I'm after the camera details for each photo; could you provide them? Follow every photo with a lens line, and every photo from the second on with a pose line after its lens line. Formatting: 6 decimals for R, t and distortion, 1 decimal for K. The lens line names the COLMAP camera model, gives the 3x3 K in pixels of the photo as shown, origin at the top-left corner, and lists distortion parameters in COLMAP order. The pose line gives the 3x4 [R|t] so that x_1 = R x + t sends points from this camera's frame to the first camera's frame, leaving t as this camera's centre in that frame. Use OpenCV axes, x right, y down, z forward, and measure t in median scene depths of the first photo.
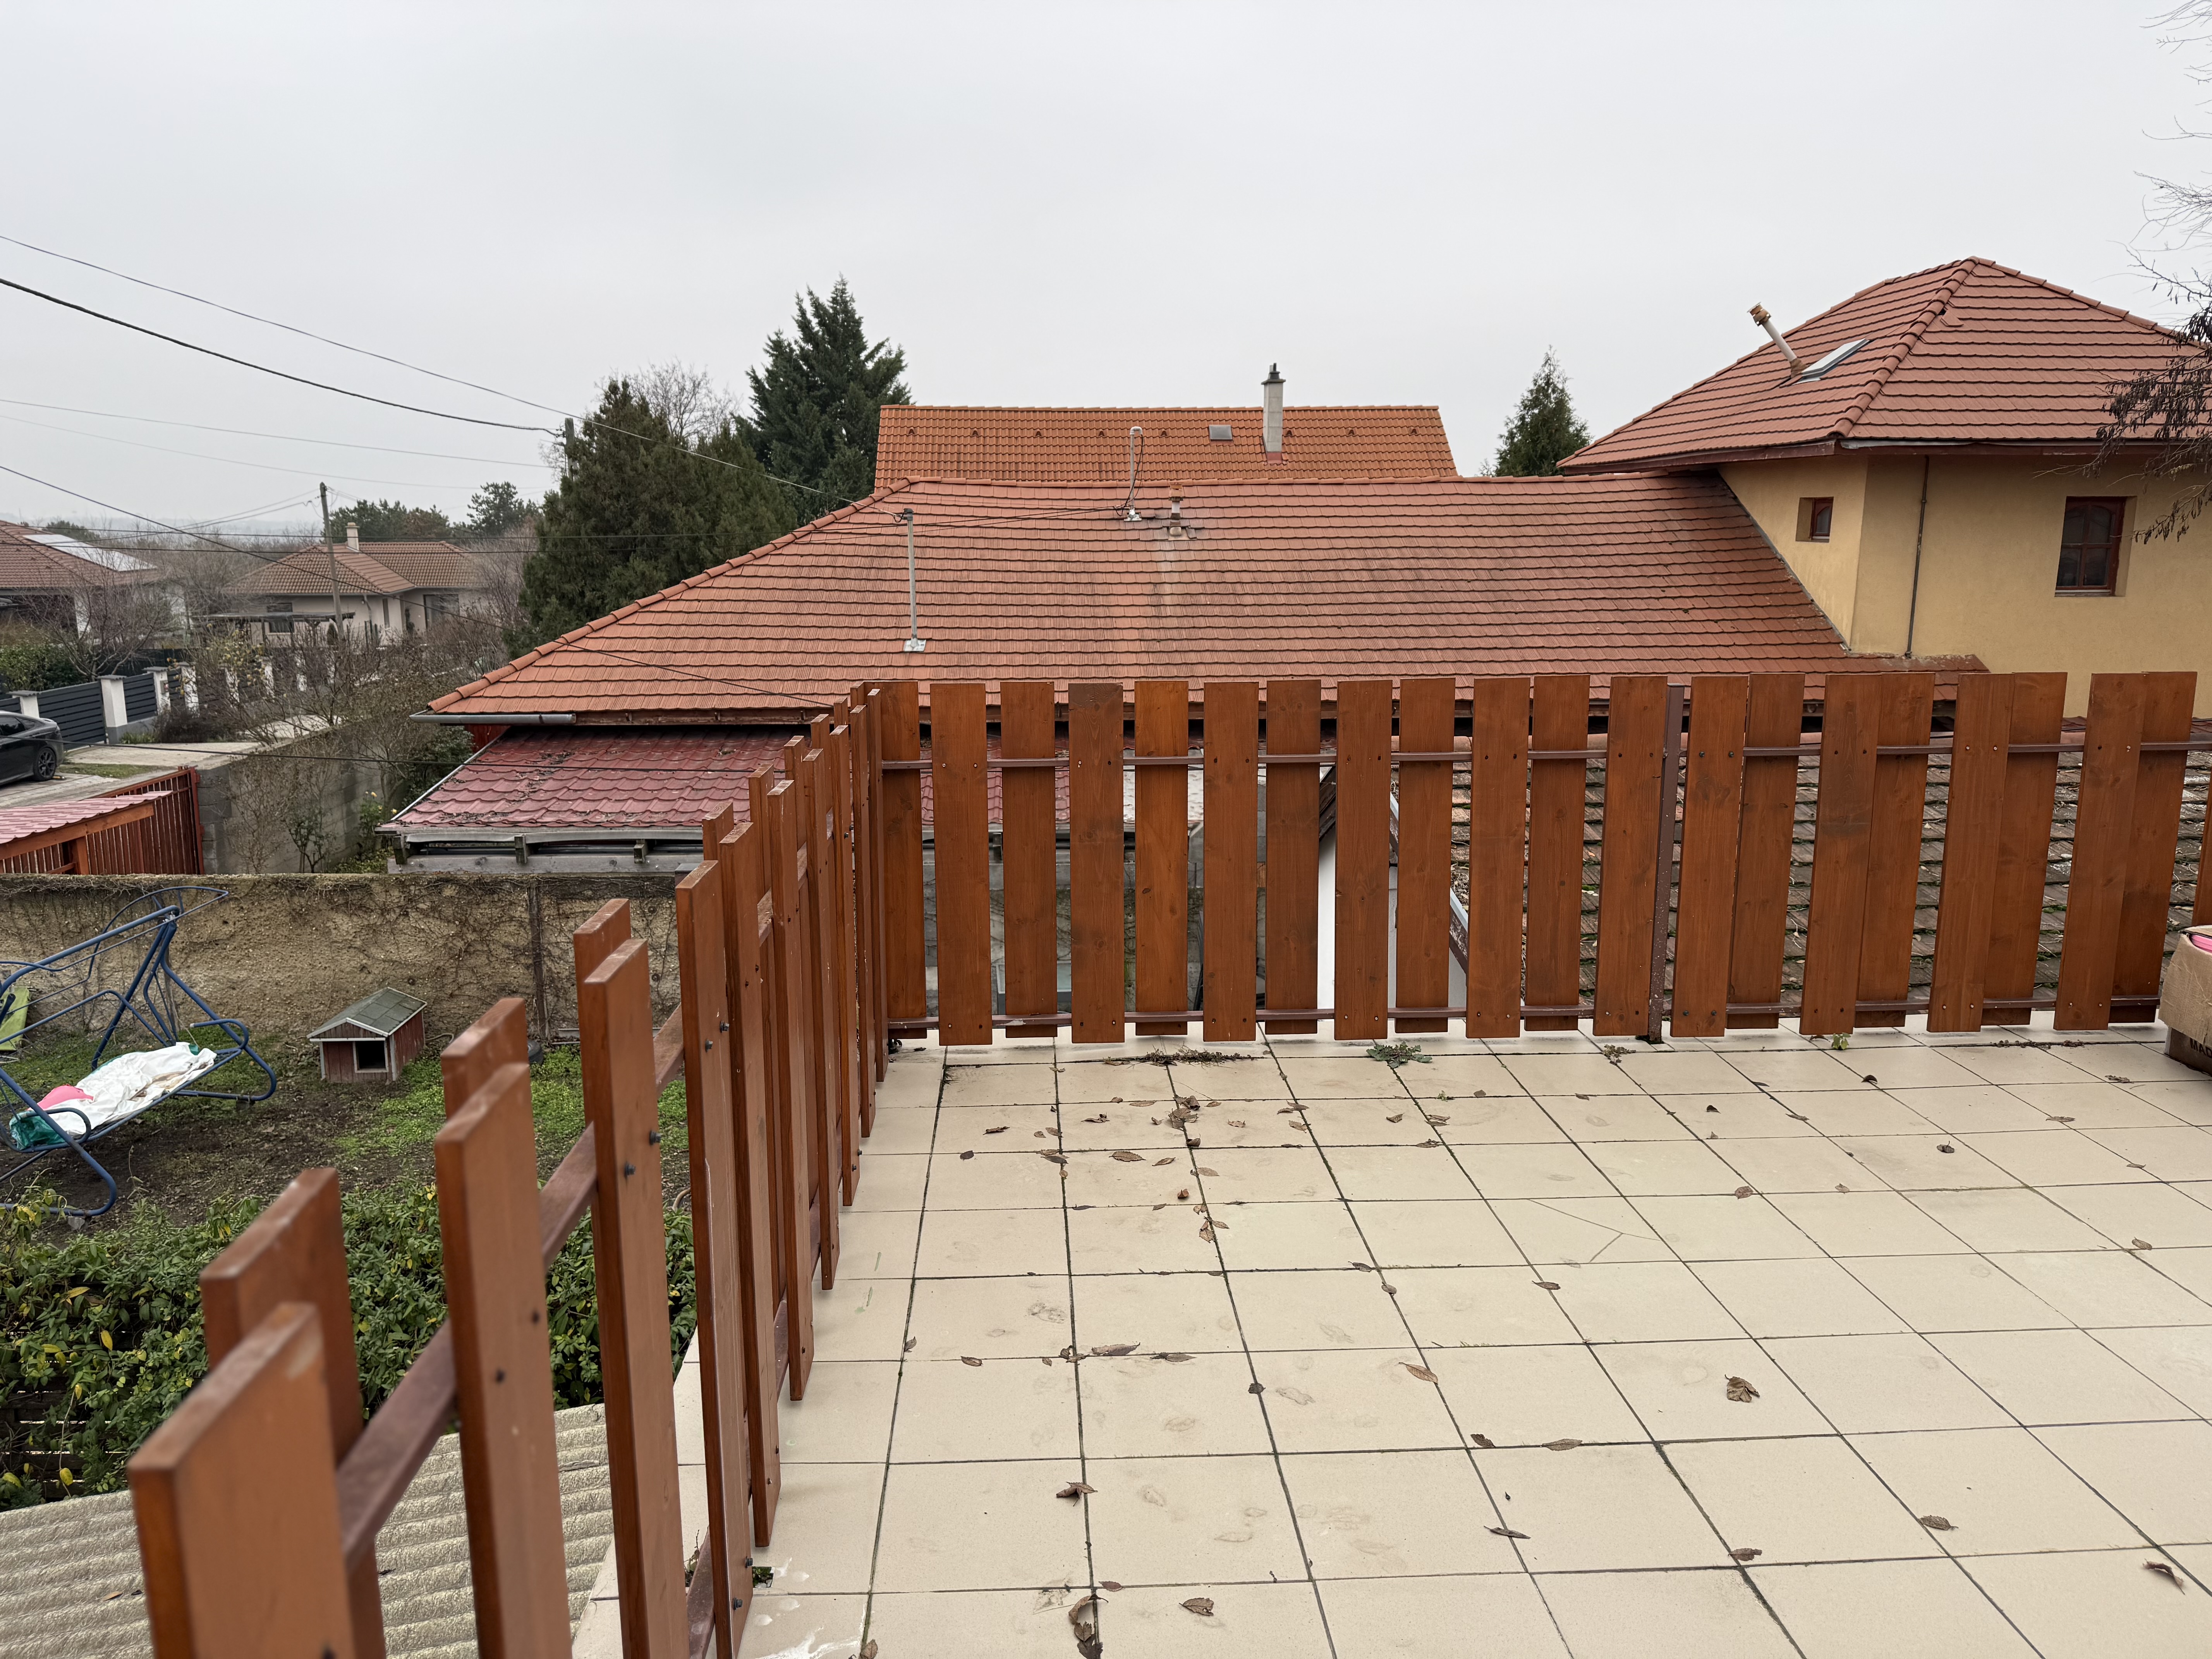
lens RADIAL K [[1544.2, 0, 1105.0], [0, 1544.2, 822.0], [0, 0, 1]] dist [0.070075, -0.083990]
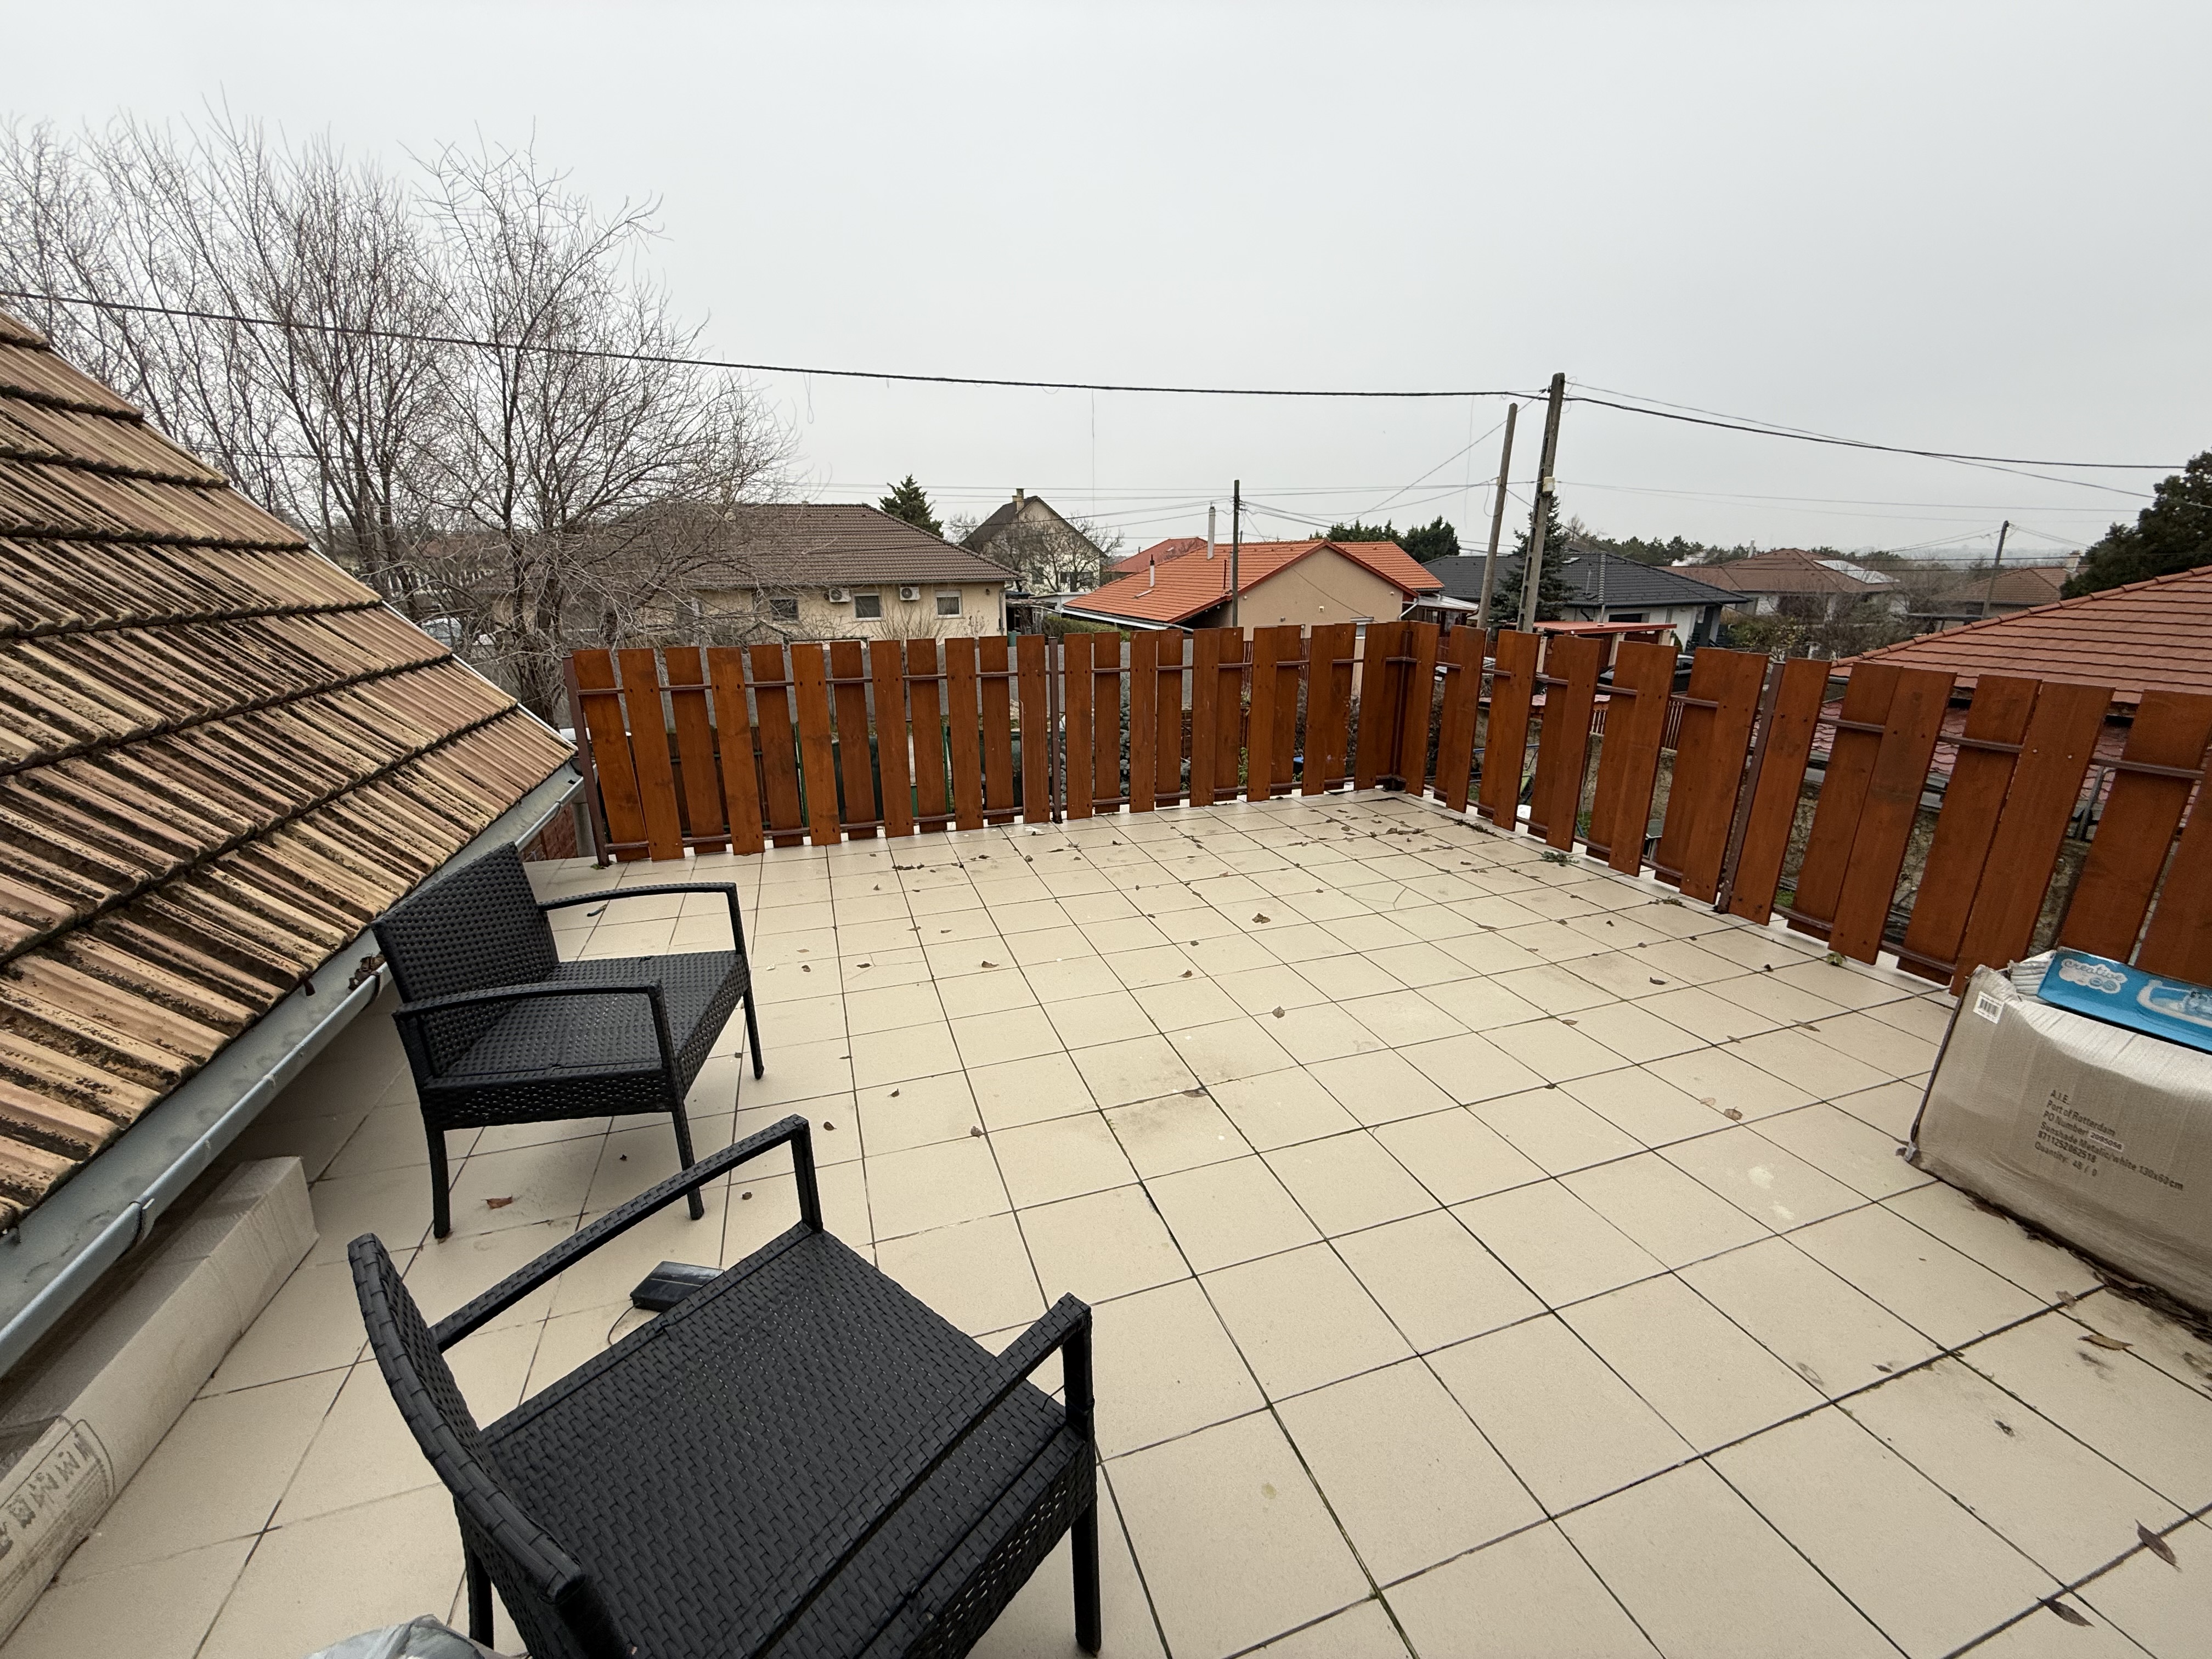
lens RADIAL K [[881.5, 0, 1103.9], [0, 881.5, 829.3], [0, 0, 1]] dist [-0.002660, 0.000449]
pose [[0.274611, 0.277919, -0.920516, 1.044535], [-0.170416, 0.956232, 0.237863, -0.033300], [0.946333, 0.091551, 0.309954, 0.225062]]
